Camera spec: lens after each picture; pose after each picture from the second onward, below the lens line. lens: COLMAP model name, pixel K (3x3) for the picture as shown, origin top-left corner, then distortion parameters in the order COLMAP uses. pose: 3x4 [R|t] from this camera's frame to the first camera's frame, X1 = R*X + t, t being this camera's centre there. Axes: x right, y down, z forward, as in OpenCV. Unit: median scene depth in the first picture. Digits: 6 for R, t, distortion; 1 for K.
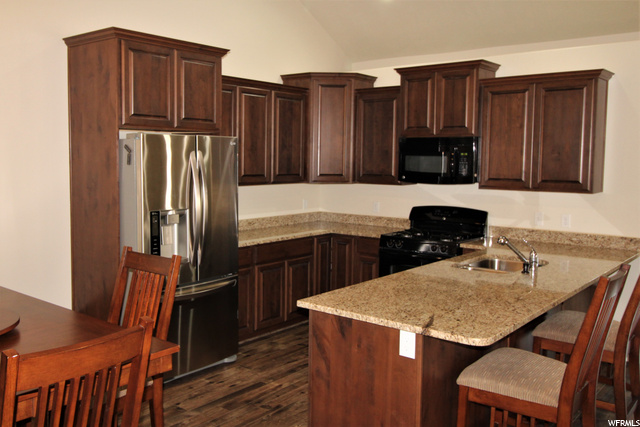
lens RADIAL K [[588.7, 0, 276.1], [0, 588.7, 204.1], [0, 0, 1]] dist [0.003962, 0.004383]
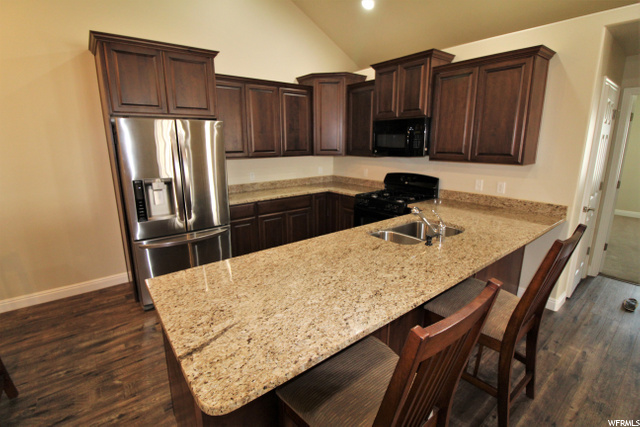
lens RADIAL K [[298.0, 0, 318.9], [0, 298.0, 206.9], [0, 0, 1]] dist [-0.001536, -0.011811]
pose [[0.982102, 0.026016, -0.186546, 0.243583], [0.000365, 0.990151, 0.140006, -0.017343], [0.188351, -0.137568, 0.972419, 0.340459]]
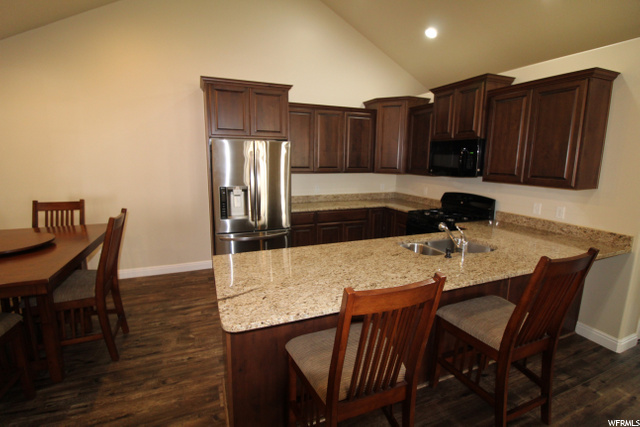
lens RADIAL K [[298.0, 0, 318.9], [0, 298.0, 206.9], [0, 0, 1]] dist [-0.001536, -0.011811]
pose [[0.891249, 0.076614, -0.446997, 0.333011], [-0.039527, 0.994999, 0.091728, -0.016055], [0.451789, -0.064084, 0.889820, 0.287134]]
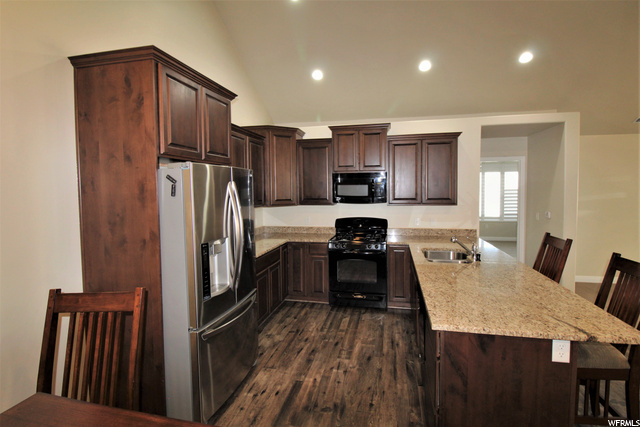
lens RADIAL K [[317.9, 0, 318.9], [0, 317.9, 205.0], [0, 0, 1]] dist [0.000100, -0.015827]
pose [[0.879011, -0.042824, 0.474875, -0.226425], [0.056540, 0.998293, -0.014633, -0.025786], [-0.473437, 0.039712, 0.879932, 0.353000]]
